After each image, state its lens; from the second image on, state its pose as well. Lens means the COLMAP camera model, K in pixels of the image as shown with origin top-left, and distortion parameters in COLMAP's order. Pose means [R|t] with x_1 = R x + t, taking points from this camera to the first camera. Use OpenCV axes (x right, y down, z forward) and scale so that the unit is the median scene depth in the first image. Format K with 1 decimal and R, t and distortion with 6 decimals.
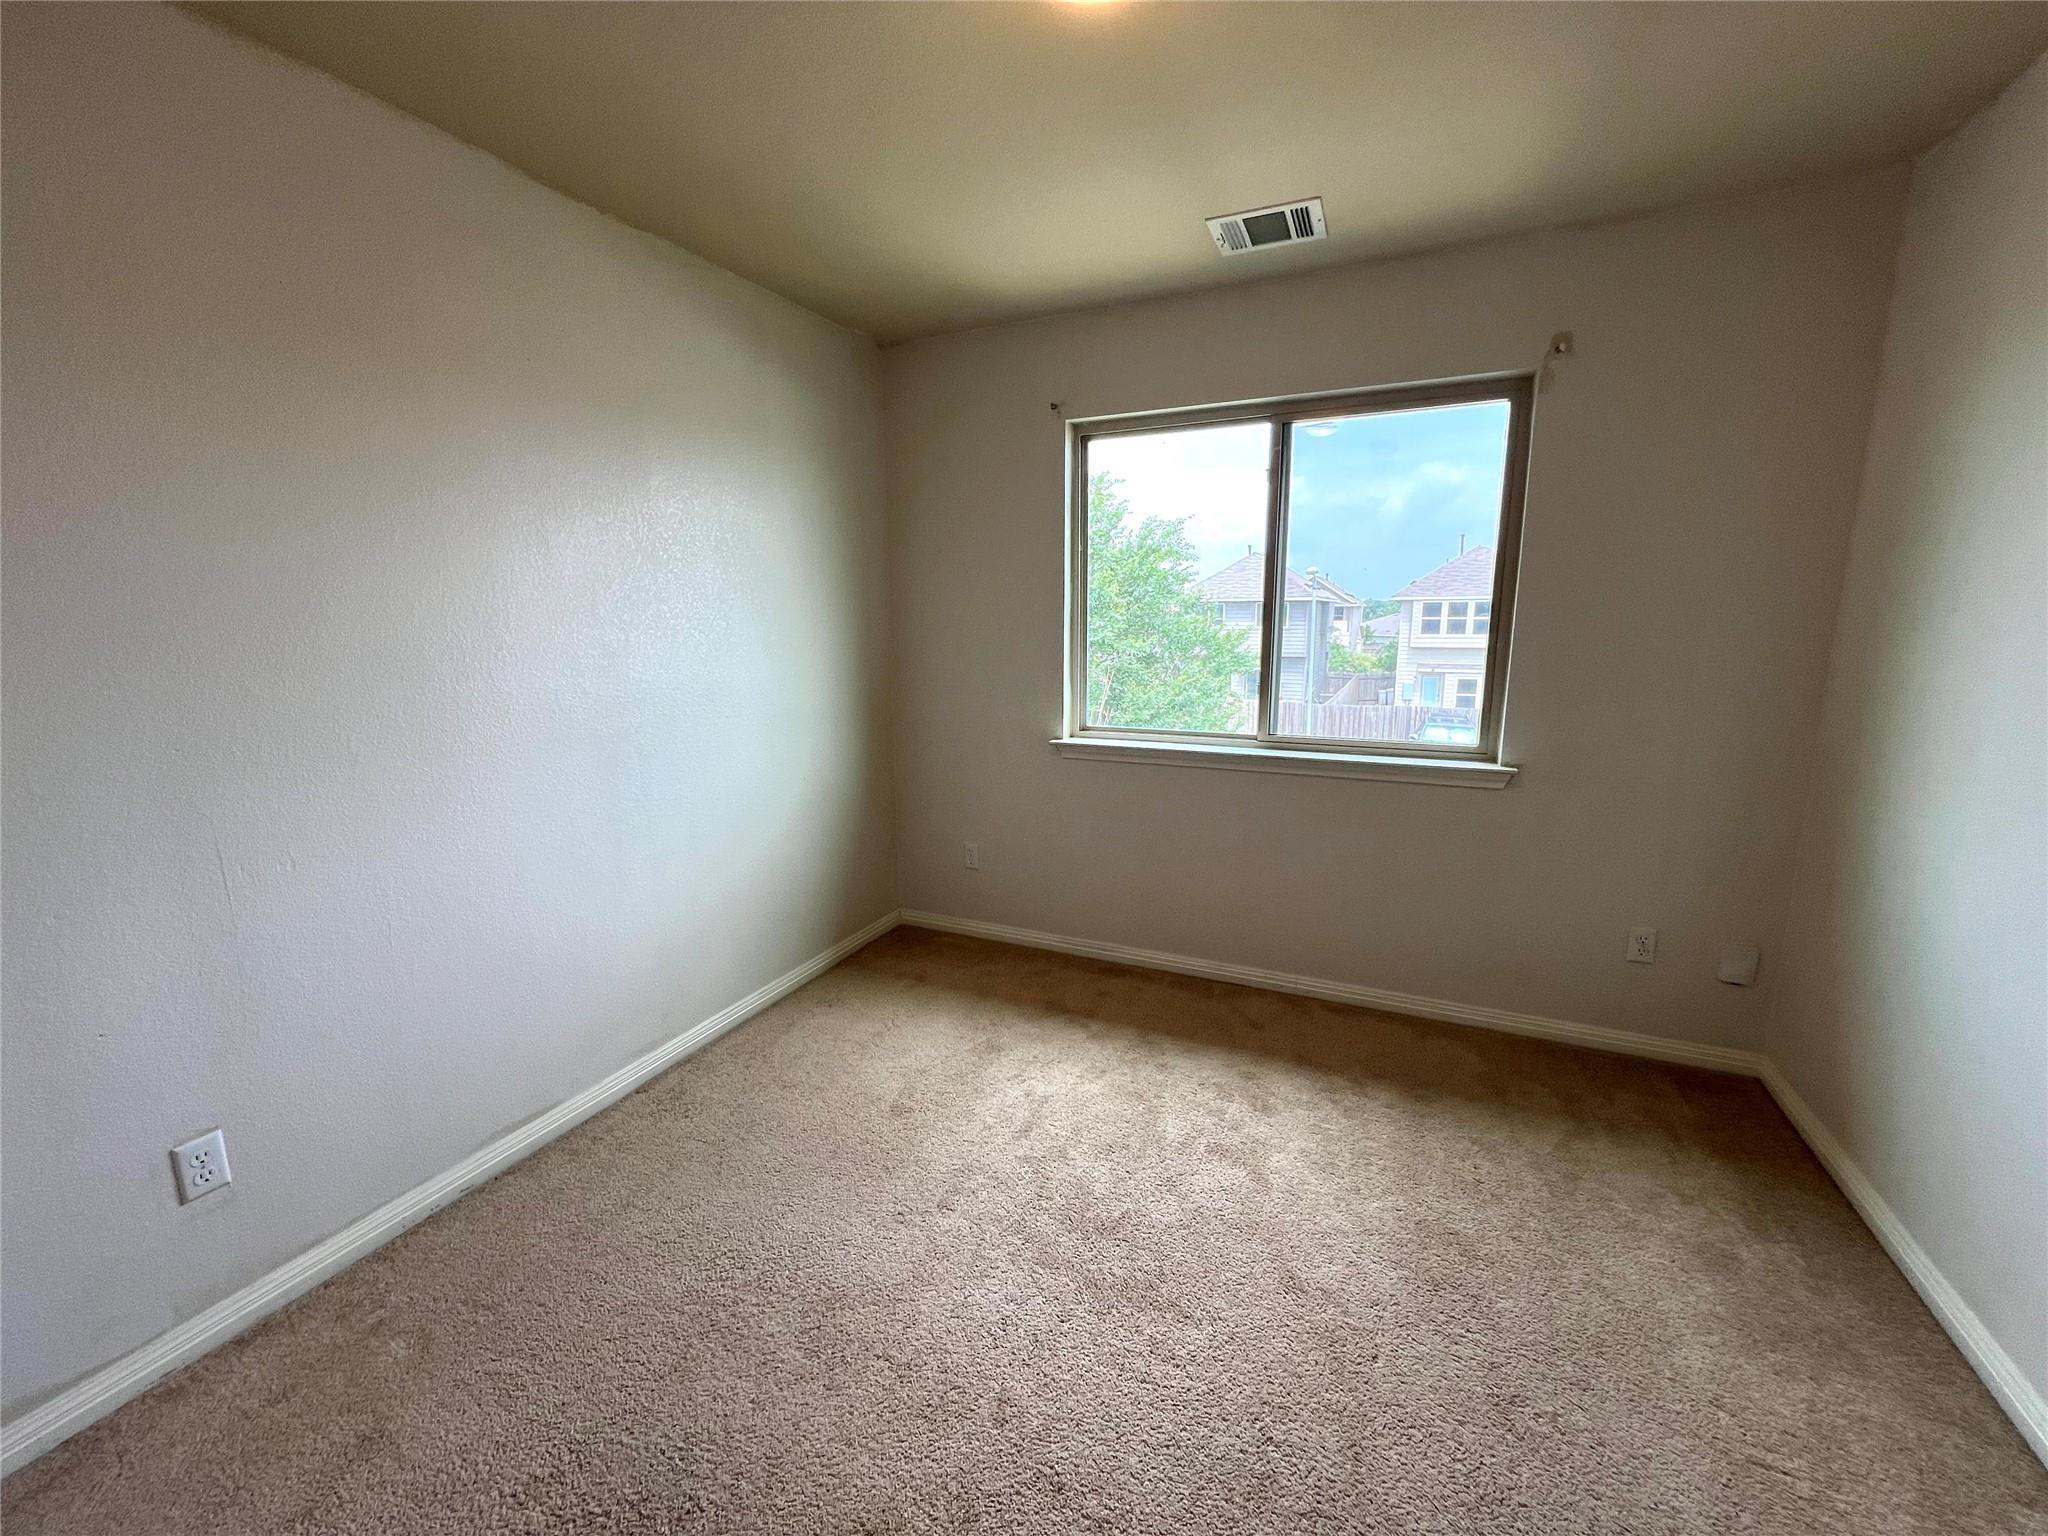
lens RADIAL K [[815.7, 0, 1023.0], [0, 815.7, 766.6], [0, 0, 1]] dist [0.000483, 0.000164]
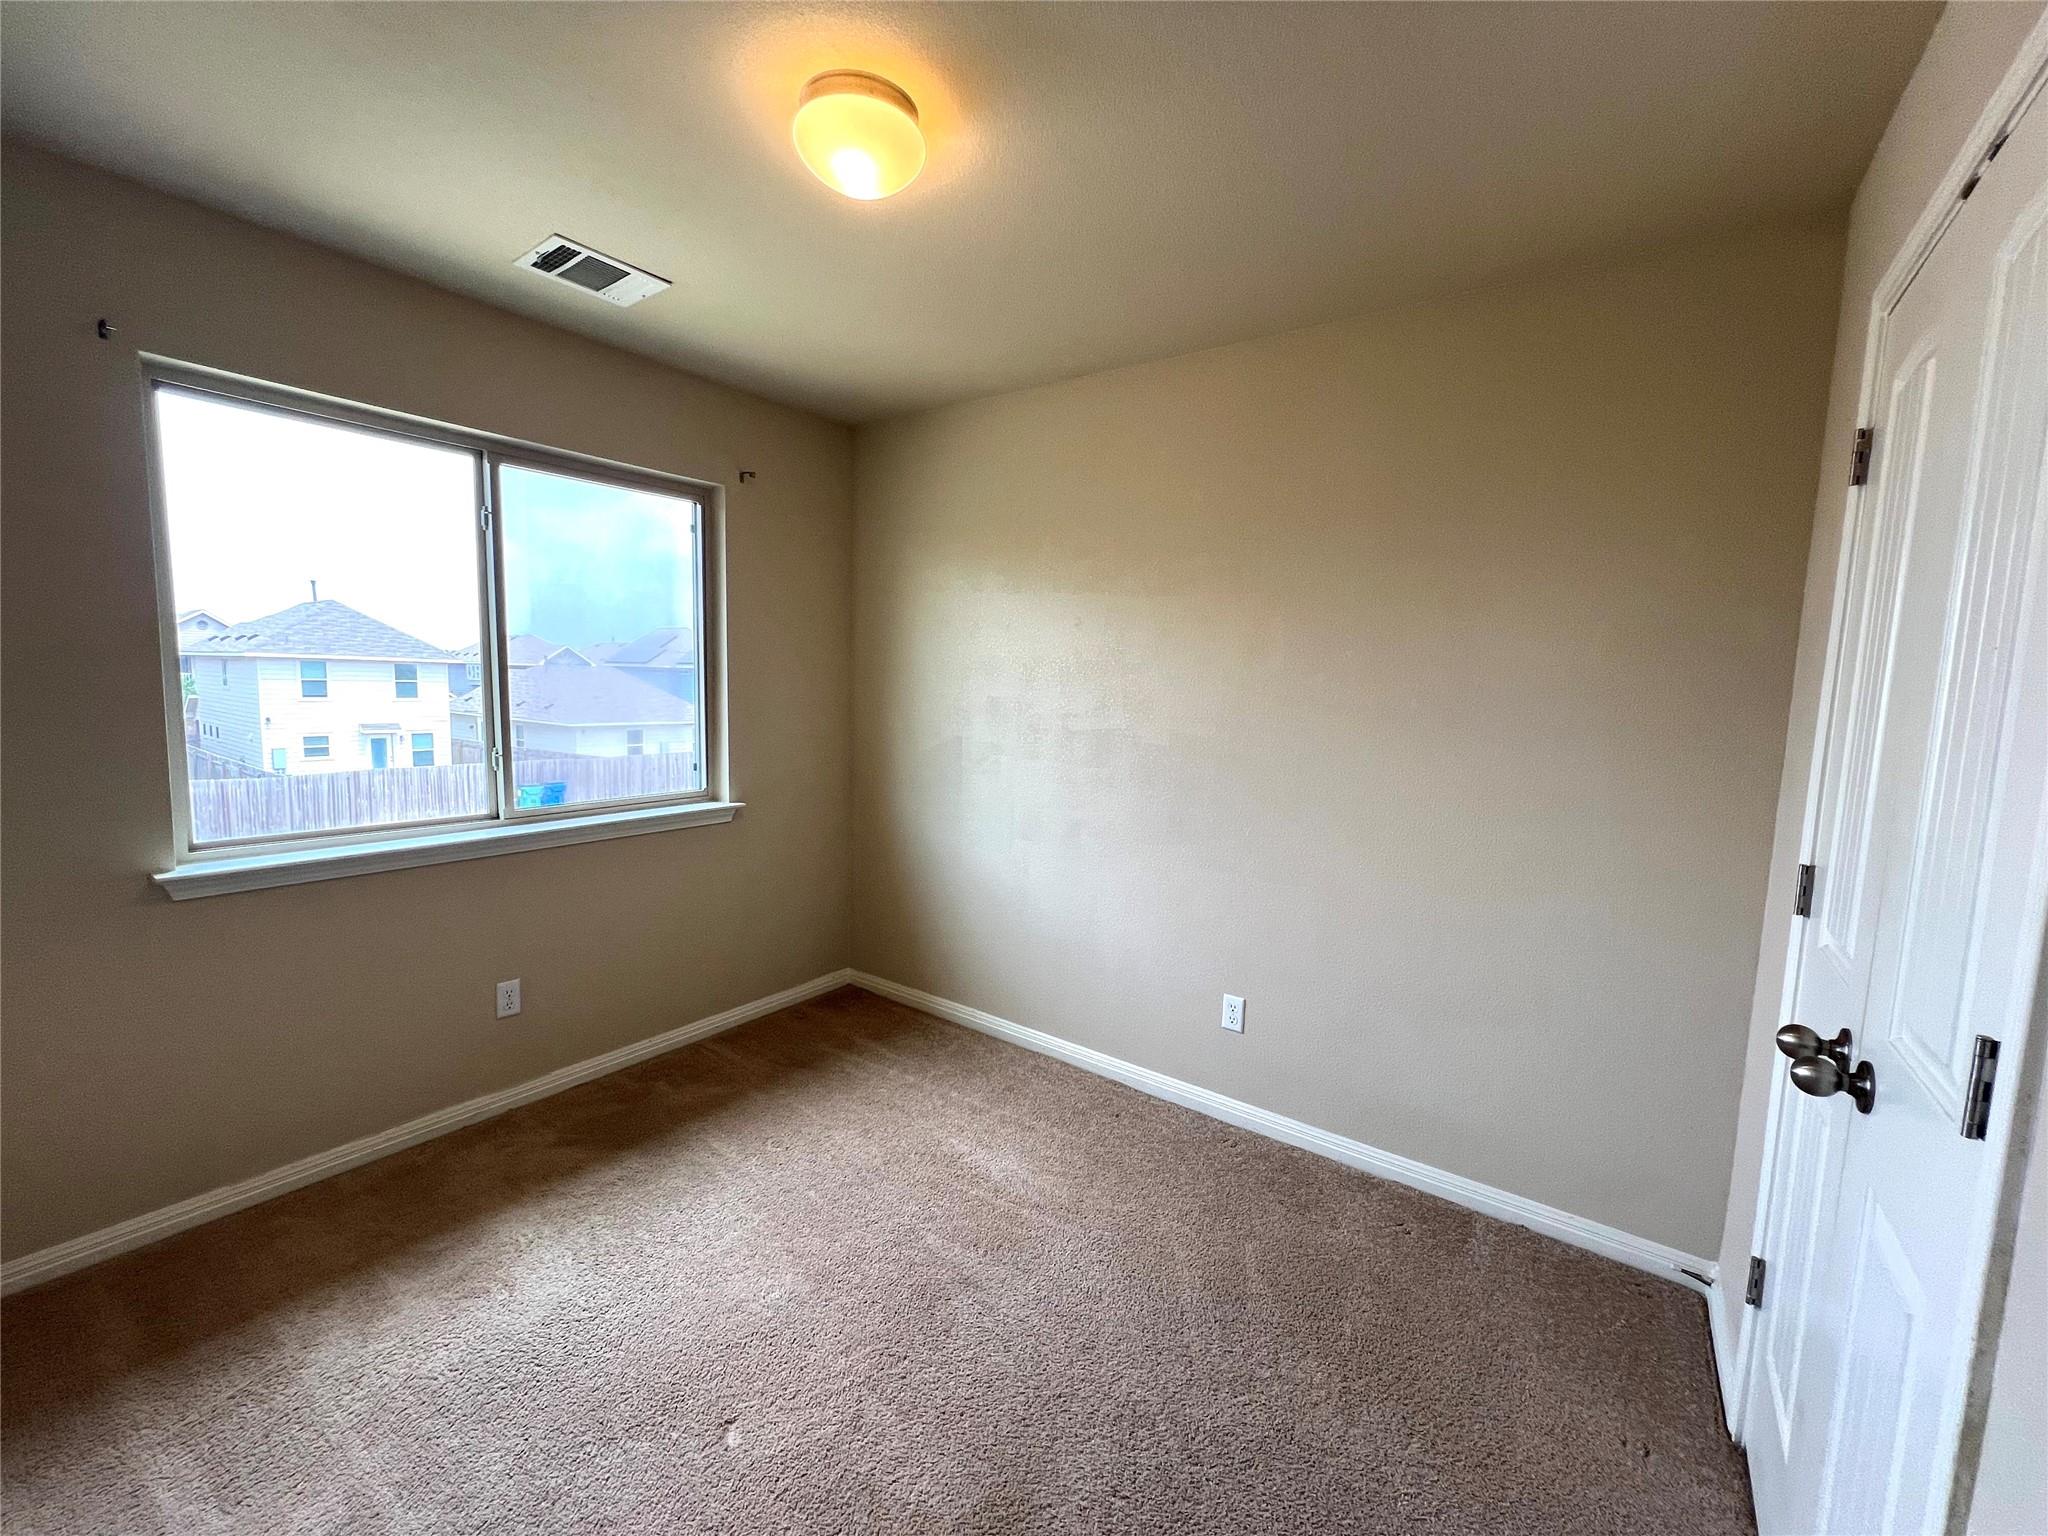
lens RADIAL K [[819.4, 0, 1013.6], [0, 819.4, 764.8], [0, 0, 1]] dist [0.001990, 0.000281]
pose [[0.218132, -0.089744, 0.971784, -0.477385], [0.162279, 0.985235, 0.054560, -0.051271], [-0.962332, 0.145799, 0.229475, 0.301109]]
